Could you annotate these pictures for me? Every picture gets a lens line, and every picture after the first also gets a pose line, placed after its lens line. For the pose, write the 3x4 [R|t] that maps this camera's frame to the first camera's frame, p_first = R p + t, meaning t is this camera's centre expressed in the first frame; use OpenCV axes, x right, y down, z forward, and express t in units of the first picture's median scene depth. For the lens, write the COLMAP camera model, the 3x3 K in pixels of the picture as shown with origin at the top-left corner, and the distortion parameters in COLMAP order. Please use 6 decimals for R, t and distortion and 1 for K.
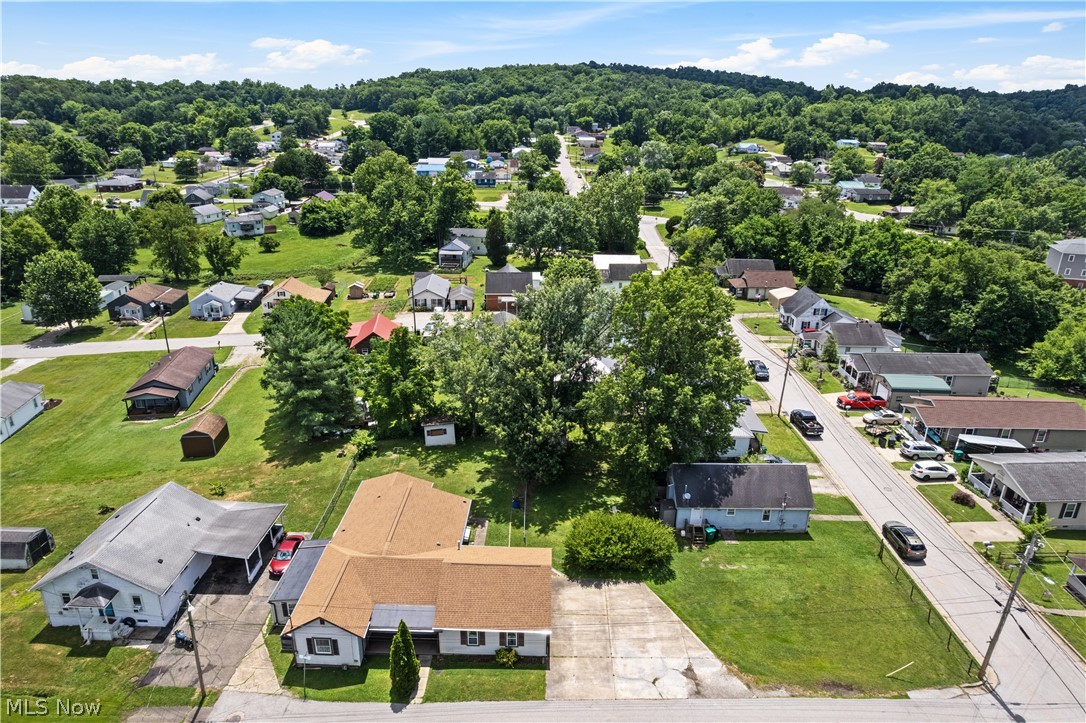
lens RADIAL K [[698.4, 0, 543.0], [0, 698.4, 361.5], [0, 0, 1]] dist [-0.043944, 0.037071]
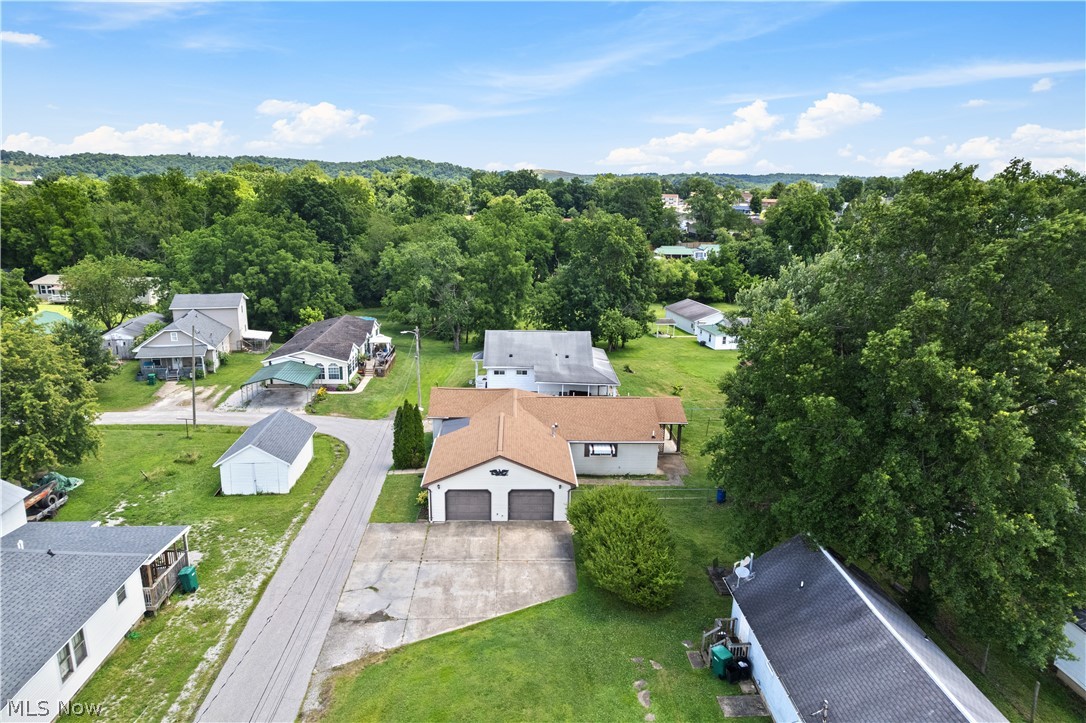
lens RADIAL K [[692.8, 0, 543.0], [0, 692.8, 361.5], [0, 0, 1]] dist [-0.078140, 0.073605]
pose [[0.059140, 0.235114, -0.970167, 0.767014], [-0.369227, 0.908097, 0.197564, 0.011700], [0.927455, 0.346528, 0.140516, 0.884467]]
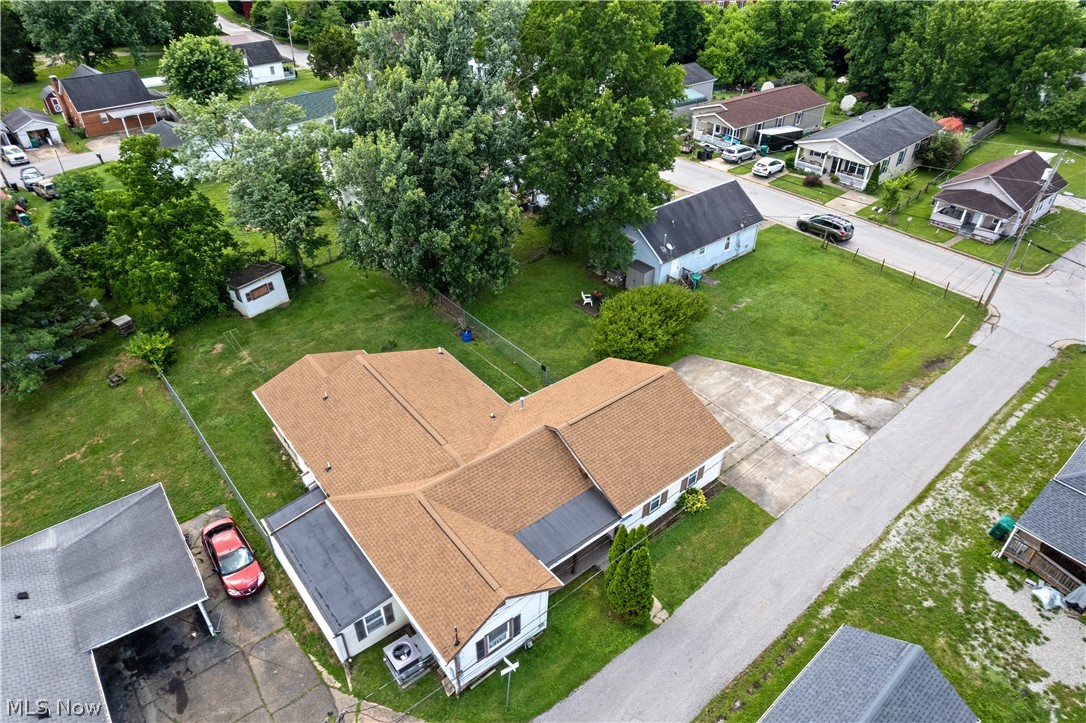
lens RADIAL K [[692.8, 0, 543.0], [0, 692.8, 361.5], [0, 0, 1]] dist [-0.078140, 0.073605]
pose [[0.767530, -0.377761, 0.517875, -0.457885], [0.225951, 0.915485, 0.332917, 0.013312], [-0.599870, -0.138509, 0.788017, 0.506049]]
